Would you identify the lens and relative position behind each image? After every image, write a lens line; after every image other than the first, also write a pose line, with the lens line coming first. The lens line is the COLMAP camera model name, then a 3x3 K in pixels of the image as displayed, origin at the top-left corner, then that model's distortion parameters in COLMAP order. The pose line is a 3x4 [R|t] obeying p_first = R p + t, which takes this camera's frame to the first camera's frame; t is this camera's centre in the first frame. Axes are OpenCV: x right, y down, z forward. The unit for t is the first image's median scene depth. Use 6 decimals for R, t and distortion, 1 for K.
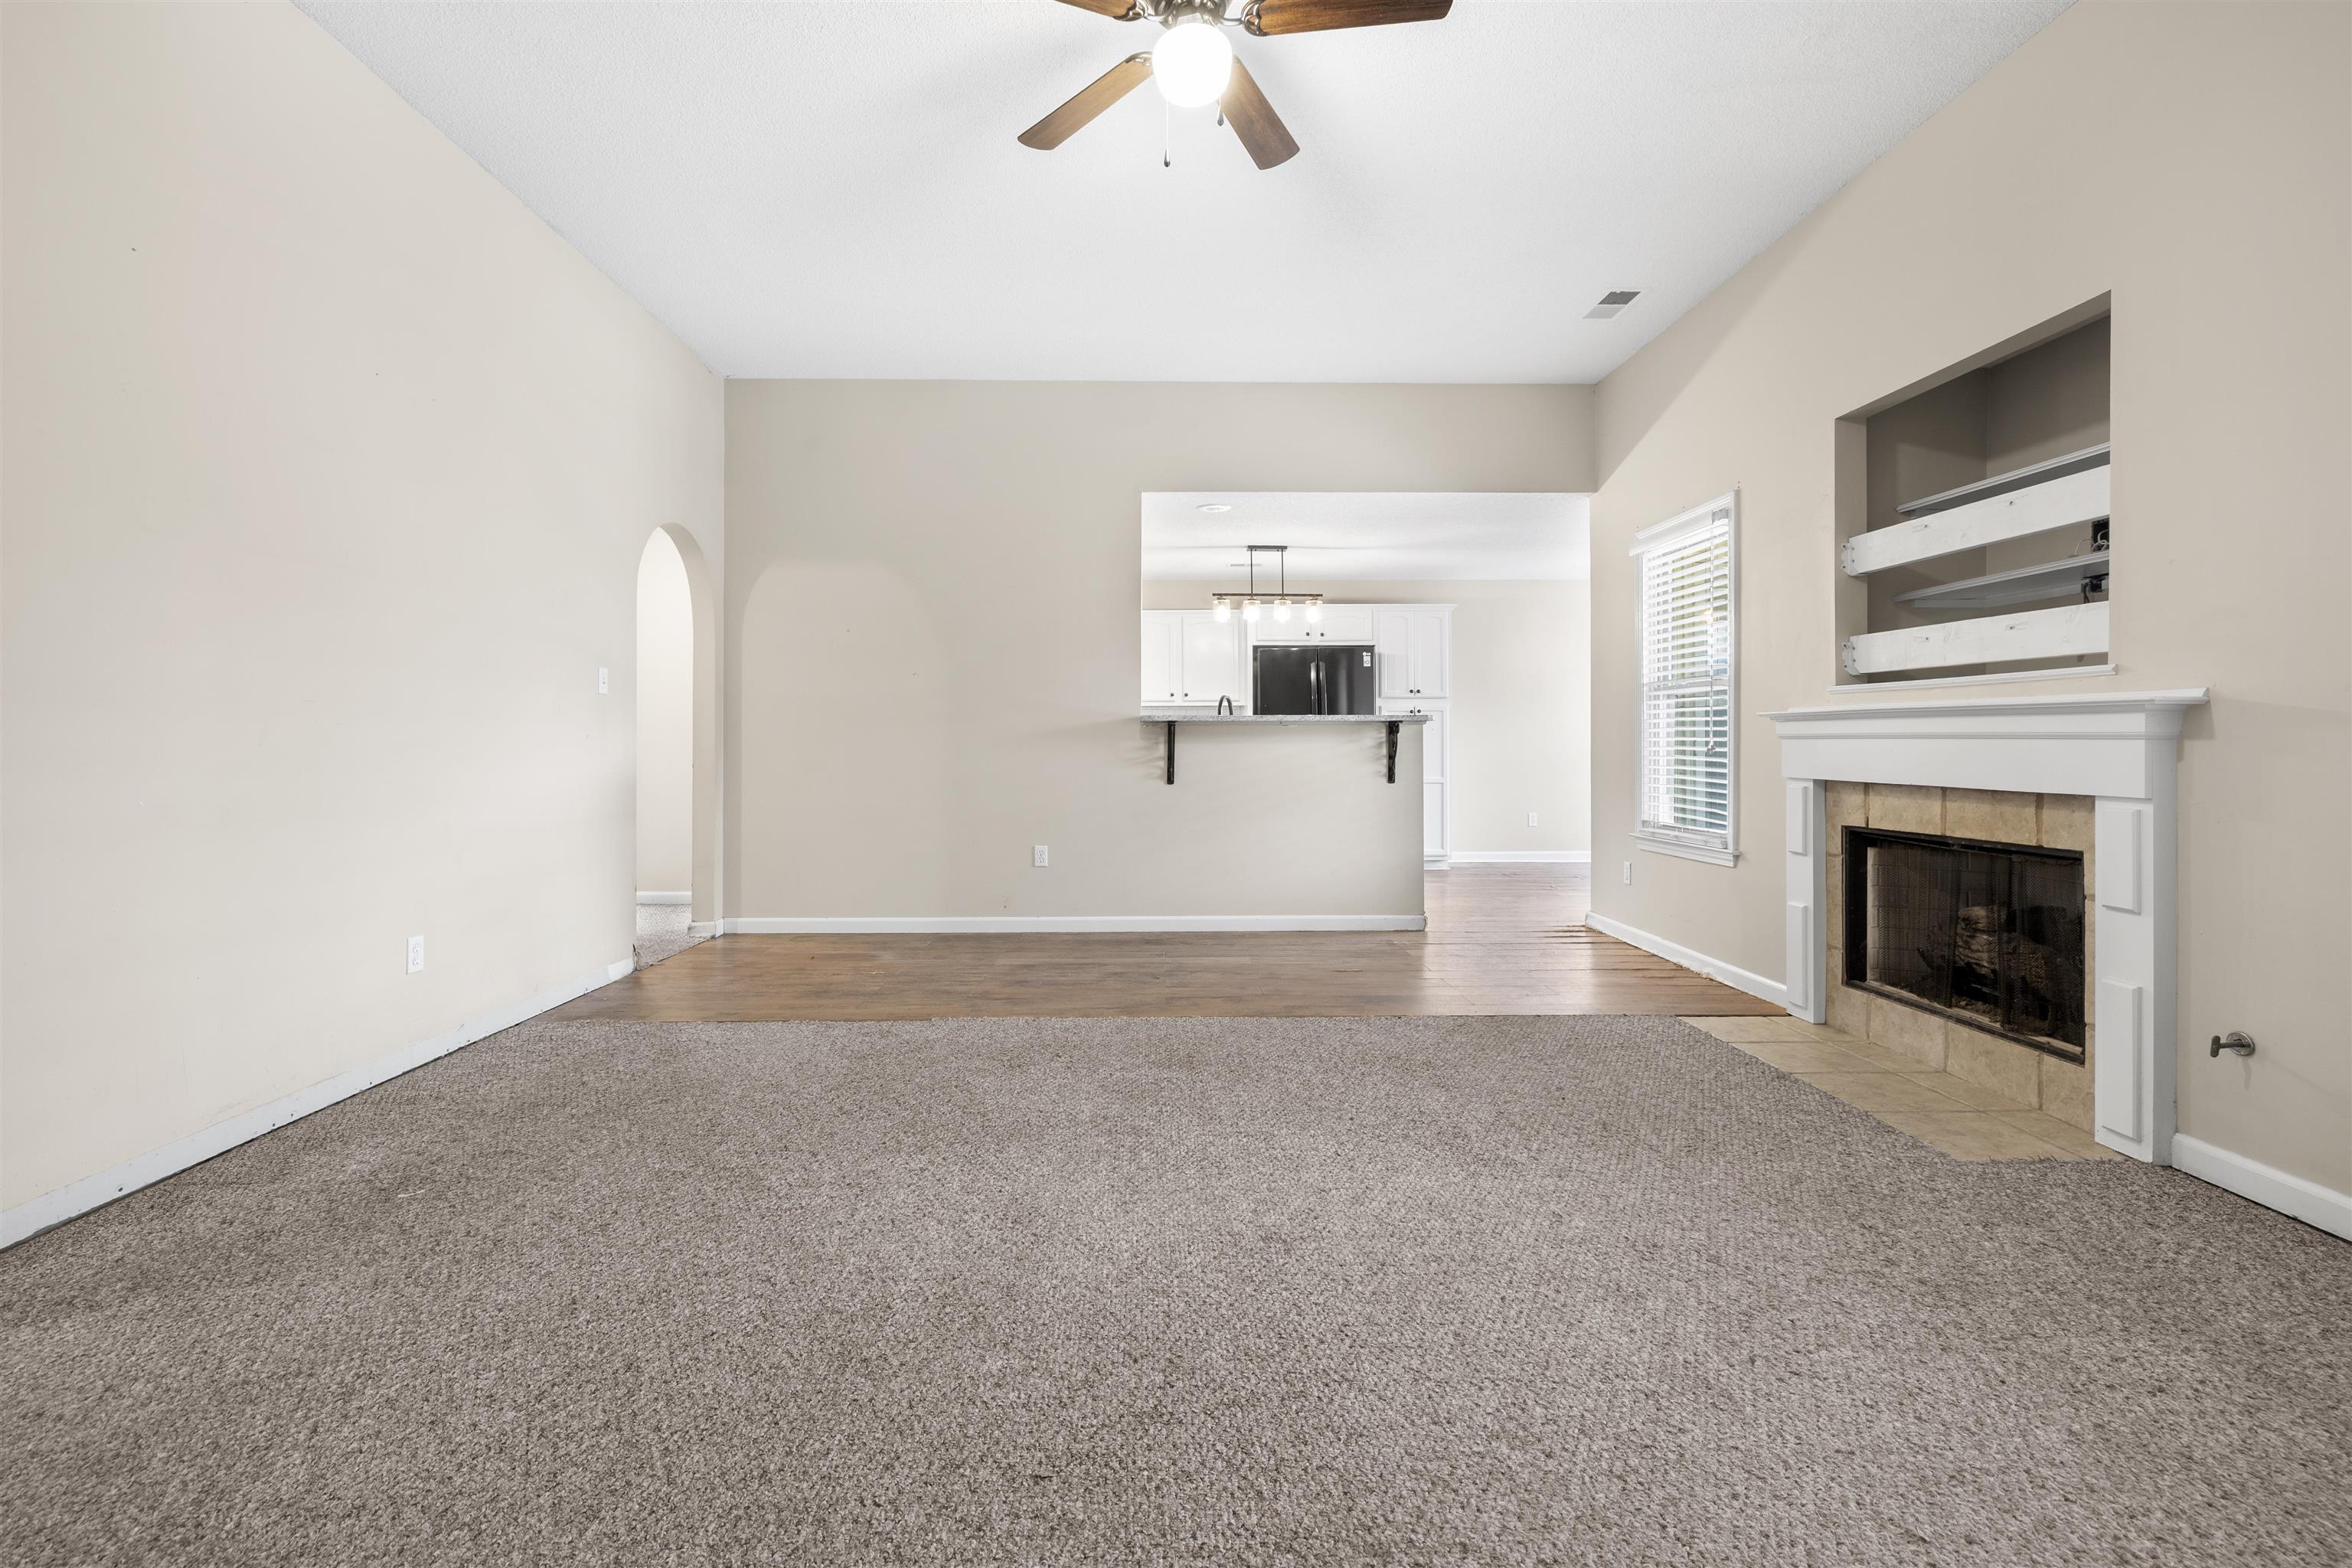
lens RADIAL K [[1027.0, 0, 1155.9], [0, 1027.0, 742.4], [0, 0, 1]] dist [0.000567, -0.000495]
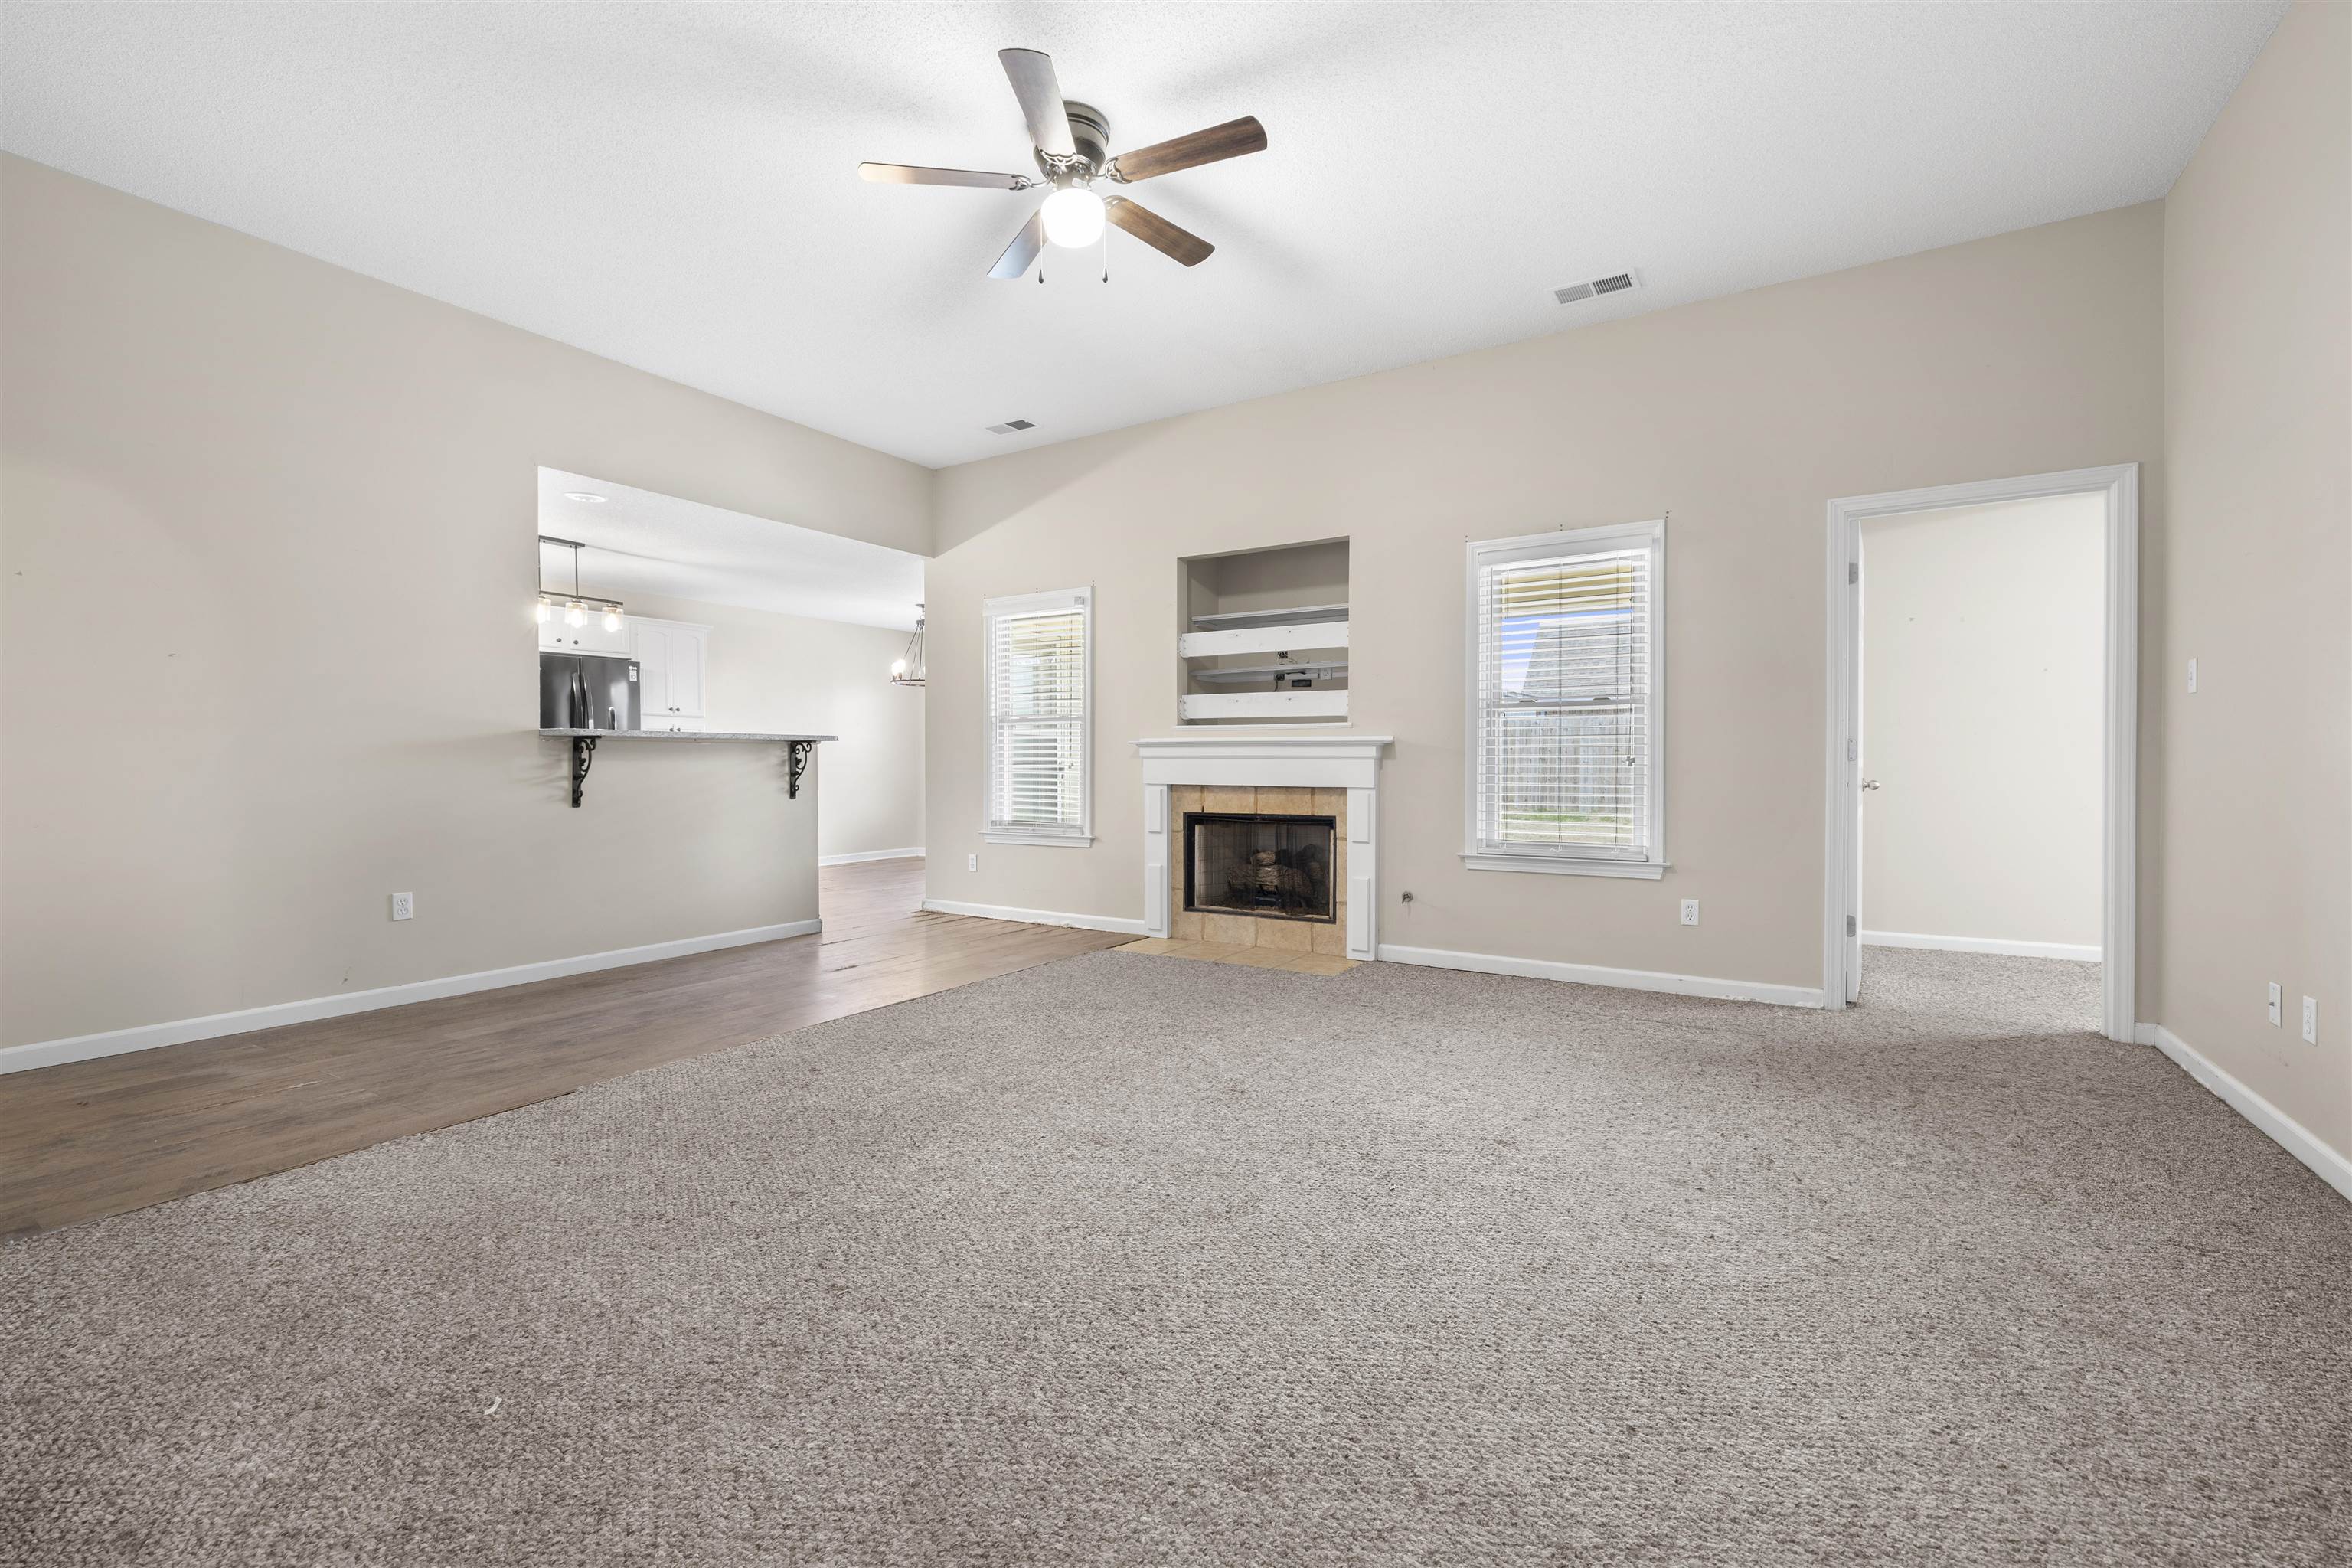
lens RADIAL K [[1027.0, 0, 1143.8], [0, 1027.0, 784.6], [0, 0, 1]] dist [0.000567, -0.000495]
pose [[0.544019, -0.016762, 0.838905, -0.731720], [-0.001099, 0.999785, 0.020689, 0.003666], [-0.839072, -0.012177, 0.543884, 0.178188]]
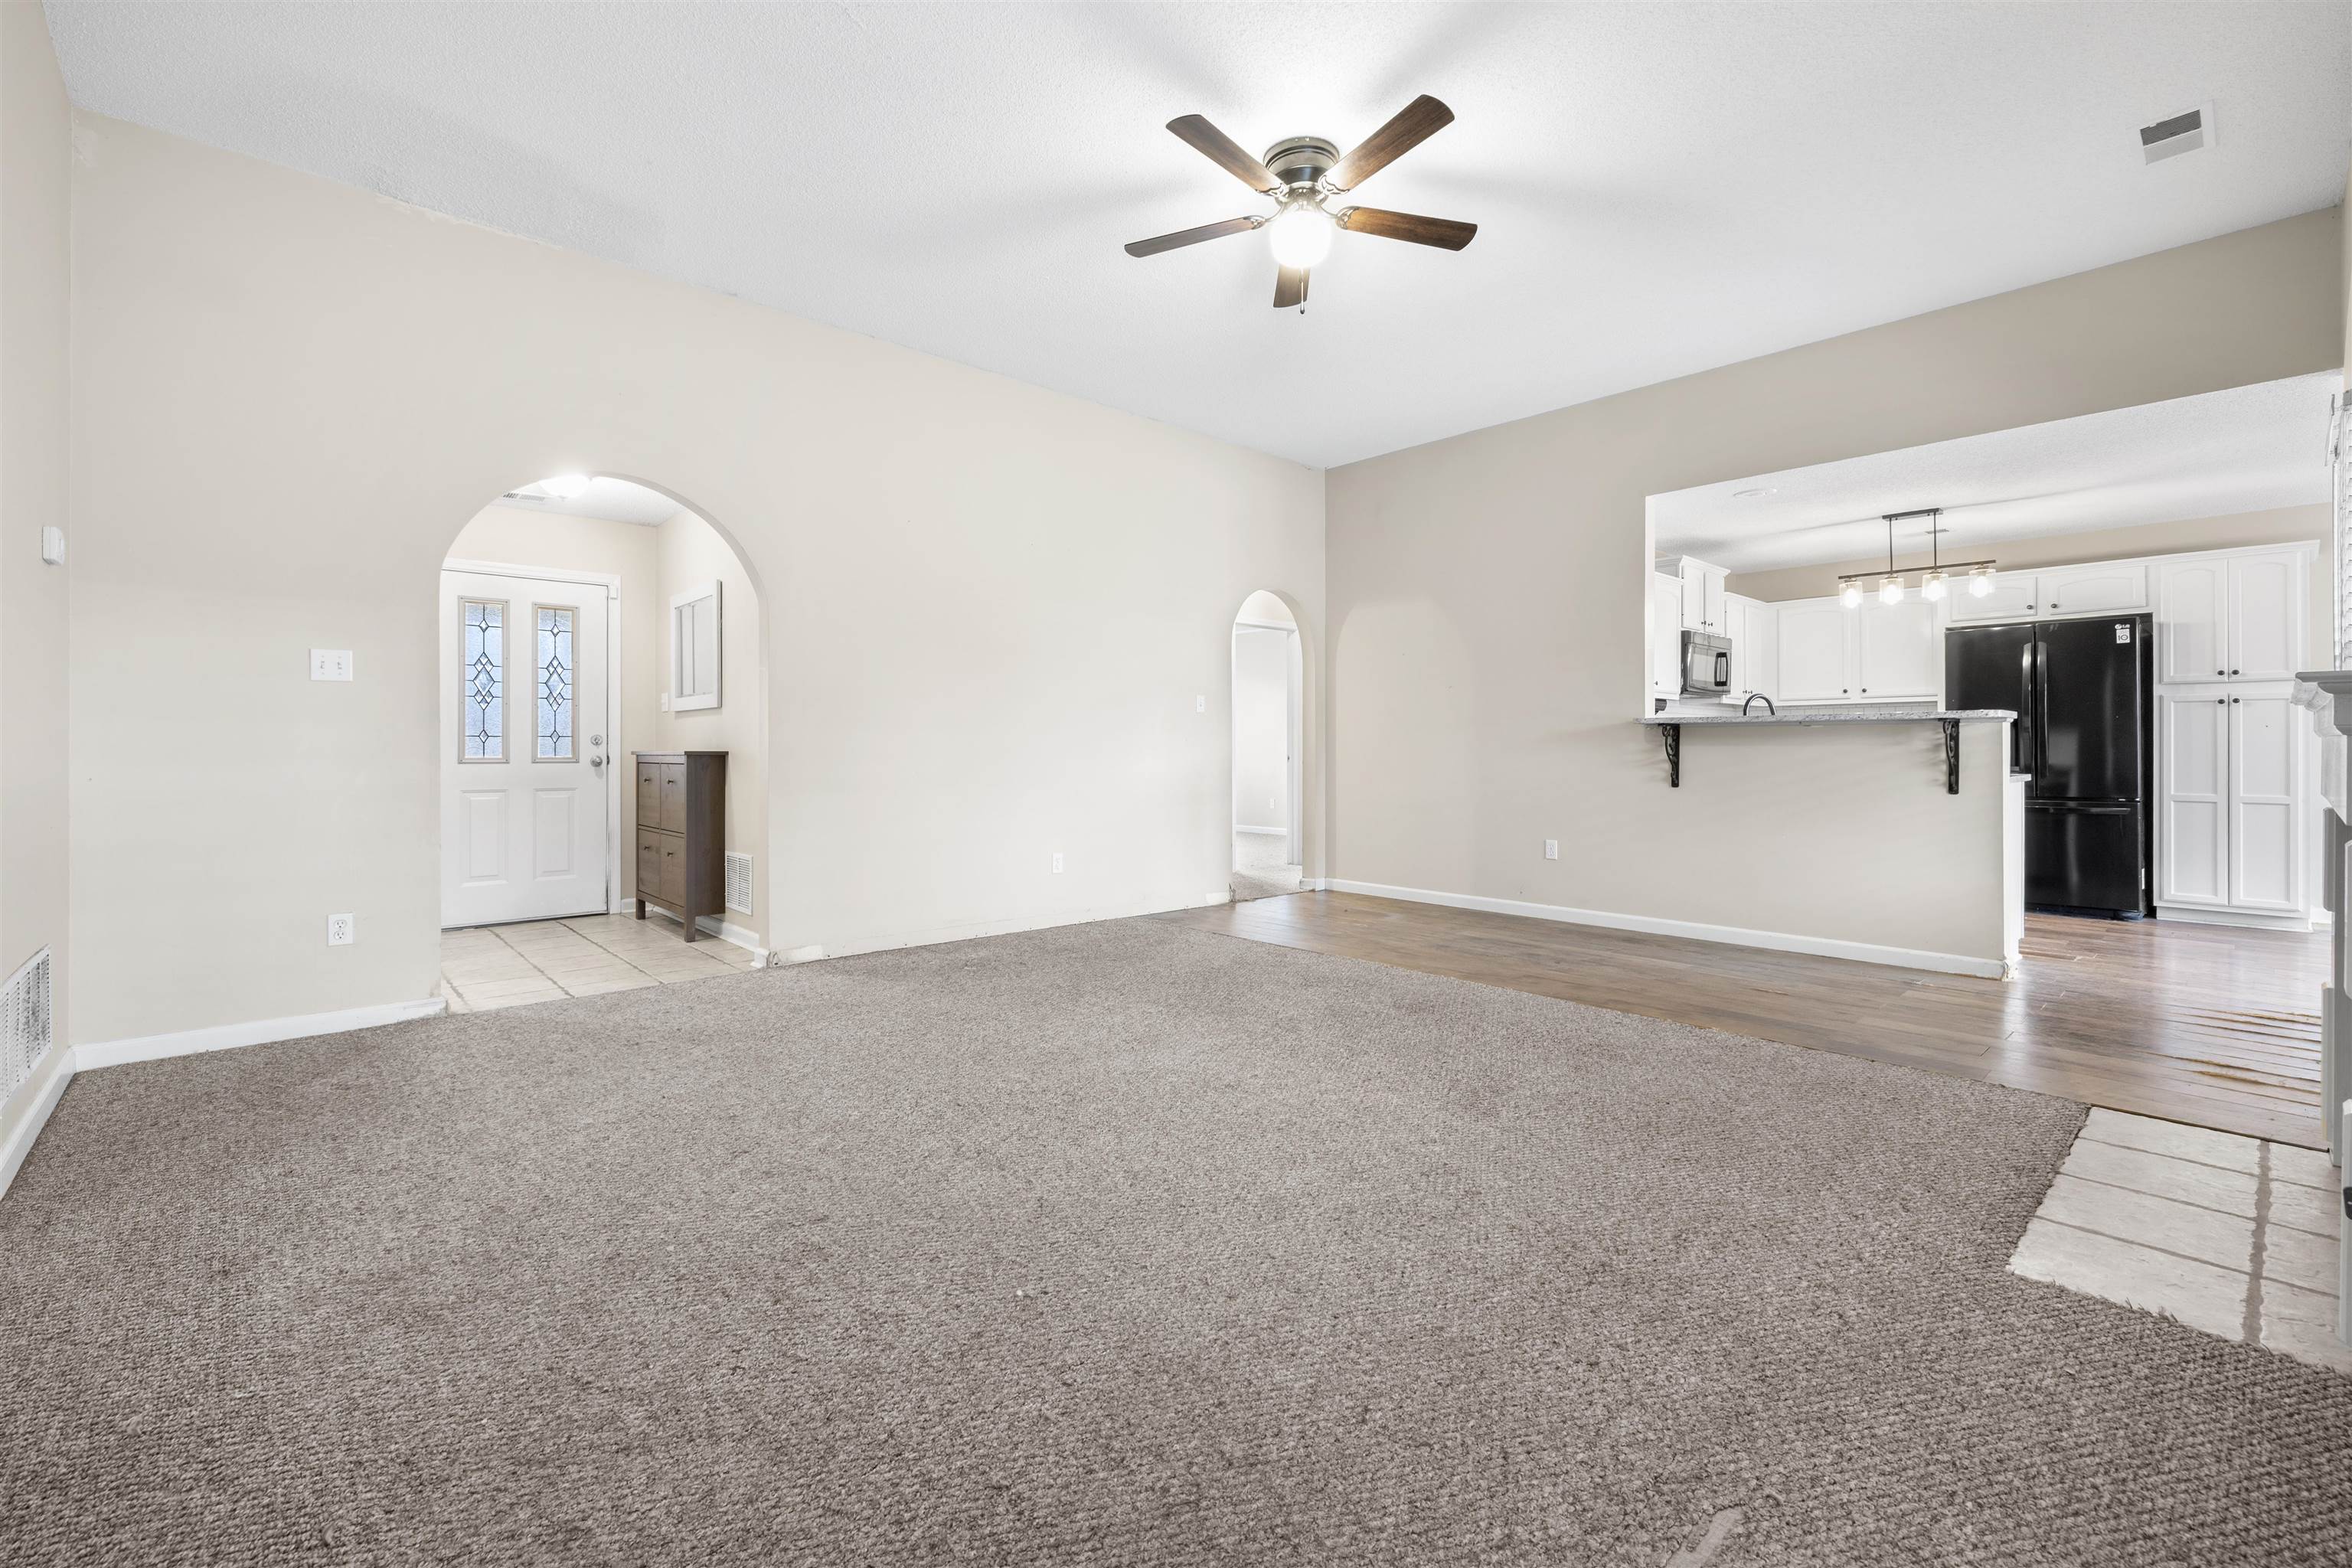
lens RADIAL K [[1027.0, 0, 1197.0], [0, 1027.0, 749.8], [0, 0, 1]] dist [0.000567, -0.000495]
pose [[0.659430, 0.002742, -0.751761, 0.705217], [-0.000913, 0.999996, 0.002847, 0.003658], [0.751766, -0.001191, 0.659429, 0.007865]]
